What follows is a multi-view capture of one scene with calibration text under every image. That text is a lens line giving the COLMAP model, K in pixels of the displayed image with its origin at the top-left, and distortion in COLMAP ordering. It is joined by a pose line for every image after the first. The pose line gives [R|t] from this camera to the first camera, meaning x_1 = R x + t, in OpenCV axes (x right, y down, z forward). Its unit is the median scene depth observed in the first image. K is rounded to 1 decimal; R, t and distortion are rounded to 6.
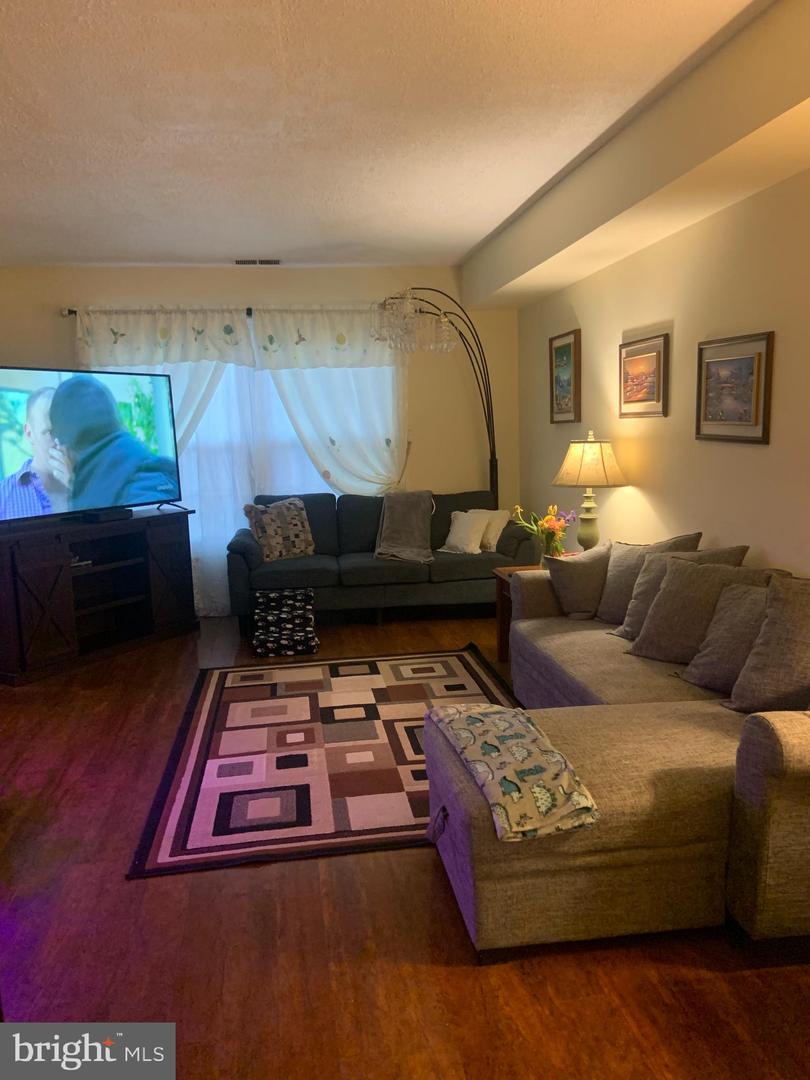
lens RADIAL K [[810.8, 0, 405.0], [0, 810.8, 540.0], [0, 0, 1]] dist [0.092815, -0.076409]
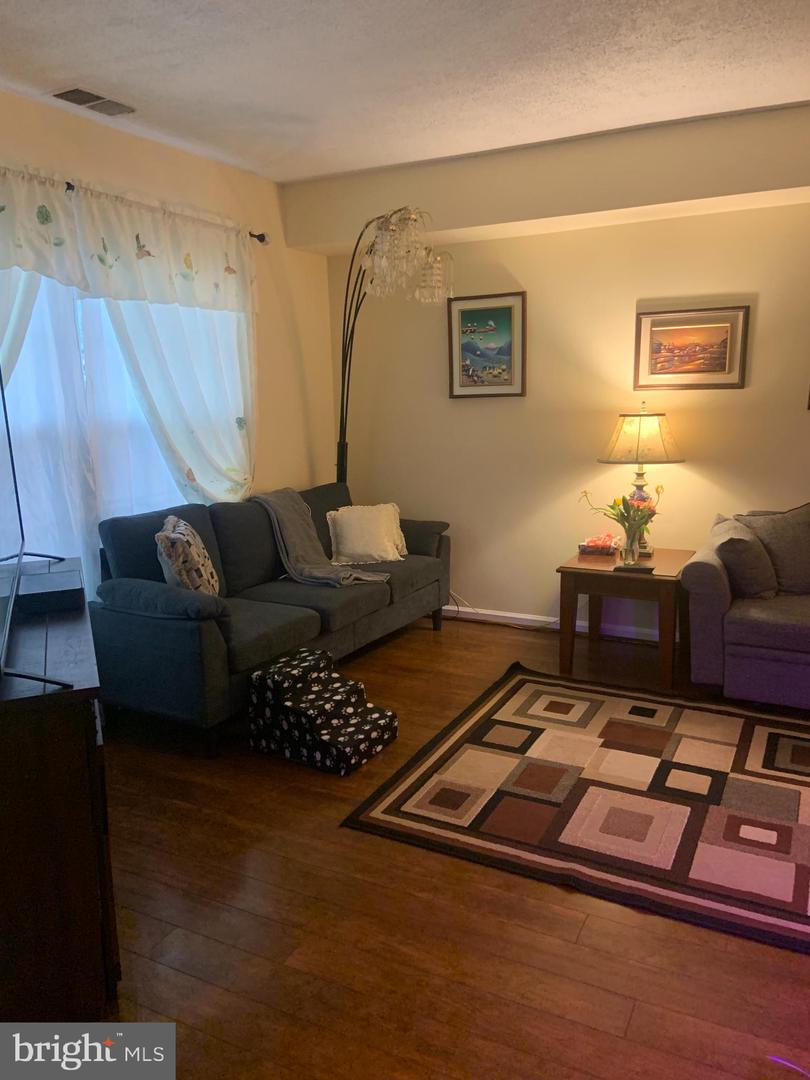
lens RADIAL K [[810.8, 0, 405.0], [0, 810.8, 540.0], [0, 0, 1]] dist [0.092815, -0.076409]
pose [[0.594890, -0.130936, 0.793071, -0.659476], [0.114855, 0.990366, 0.077355, -0.077827], [-0.795559, 0.045071, 0.604198, 0.618990]]
